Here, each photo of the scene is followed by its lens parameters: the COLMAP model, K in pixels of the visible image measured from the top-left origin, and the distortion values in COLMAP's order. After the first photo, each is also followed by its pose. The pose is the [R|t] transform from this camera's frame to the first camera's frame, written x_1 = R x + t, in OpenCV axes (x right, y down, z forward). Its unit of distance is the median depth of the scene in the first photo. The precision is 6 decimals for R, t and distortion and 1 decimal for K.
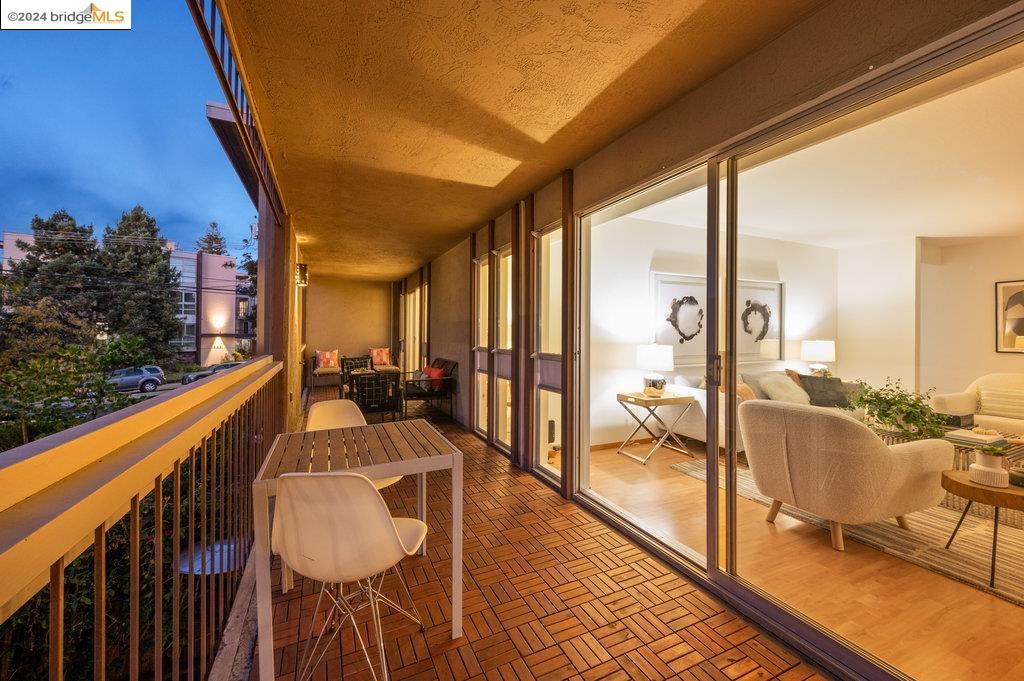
lens RADIAL K [[407.9, 0, 505.4], [0, 407.9, 323.4], [0, 0, 1]] dist [0.001850, -0.000016]
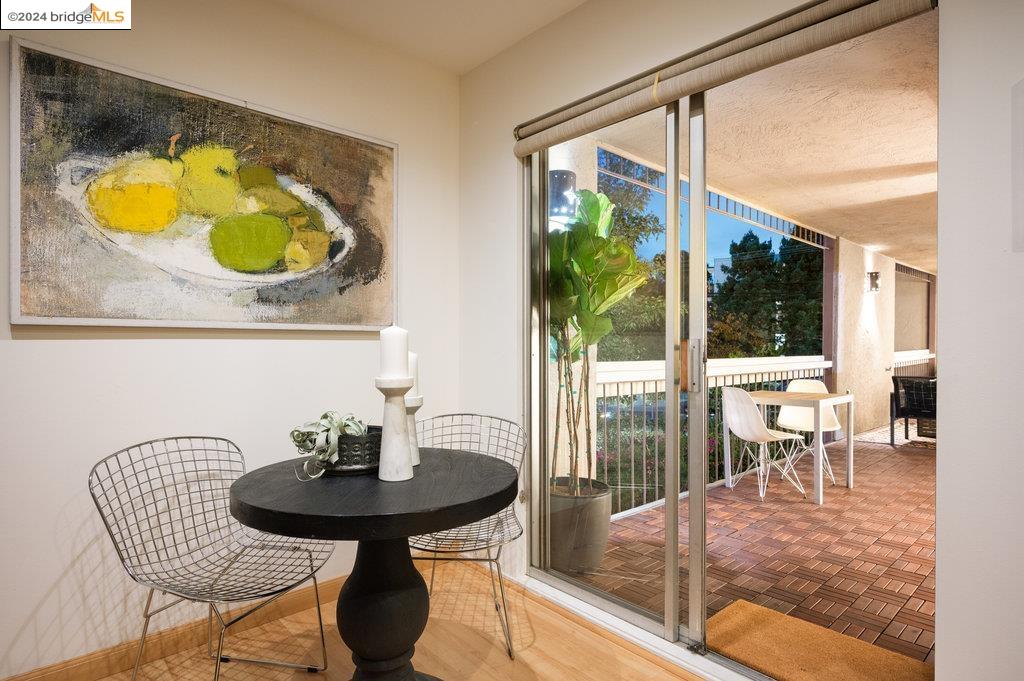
lens RADIAL K [[546.6, 0, 499.1], [0, 546.6, 355.3], [0, 0, 1]] dist [-0.007288, -0.001154]
pose [[0.290087, 0.019292, -0.956806, 0.536492], [0.019538, 0.999469, 0.026075, 0.011311], [0.956801, -0.026258, 0.289556, -0.307953]]
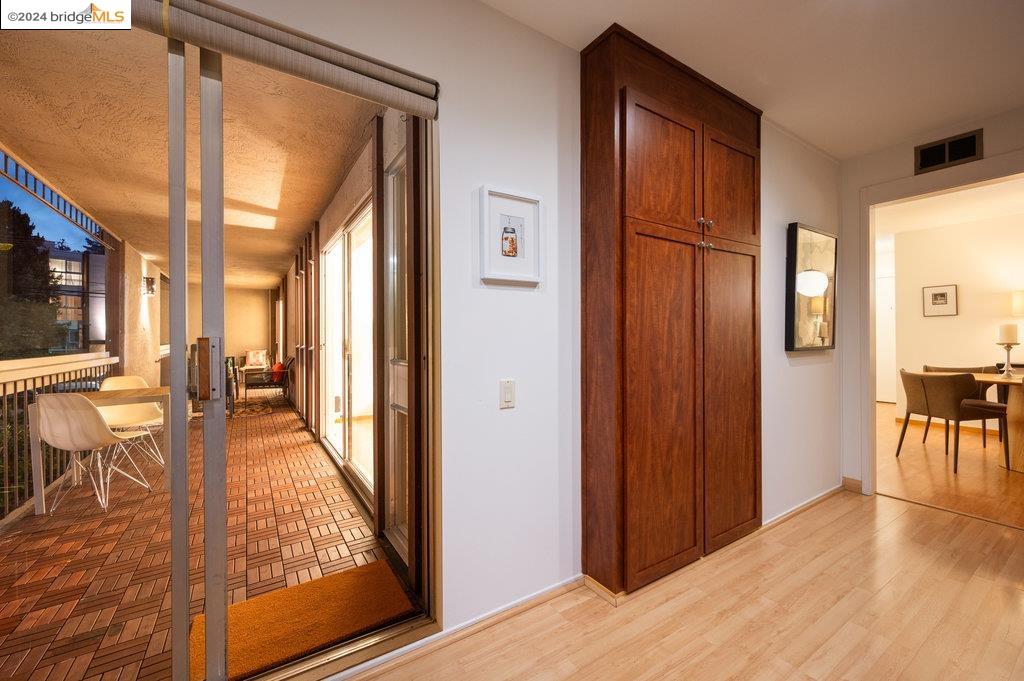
lens RADIAL K [[407.9, 0, 508.0], [0, 407.9, 336.2], [0, 0, 1]] dist [0.001850, -0.000016]
pose [[0.989681, -0.007036, 0.143112, 0.359287], [0.004368, 0.999811, 0.018951, 0.008643], [-0.143218, -0.018130, 0.989525, -0.330391]]
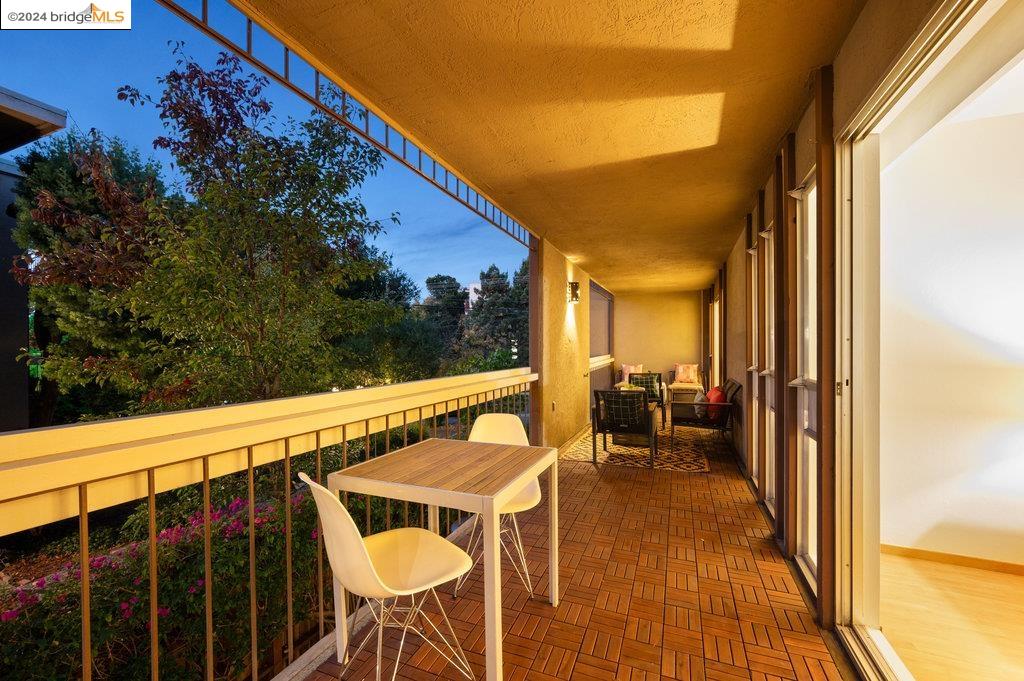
lens RADIAL K [[407.9, 0, 512.8], [0, 407.9, 343.0], [0, 0, 1]] dist [0.001850, -0.000016]
pose [[0.686904, -0.007057, -0.726714, 0.154591], [0.015894, 0.999860, 0.005315, 0.003560], [0.726575, -0.015201, 0.686919, 0.150484]]
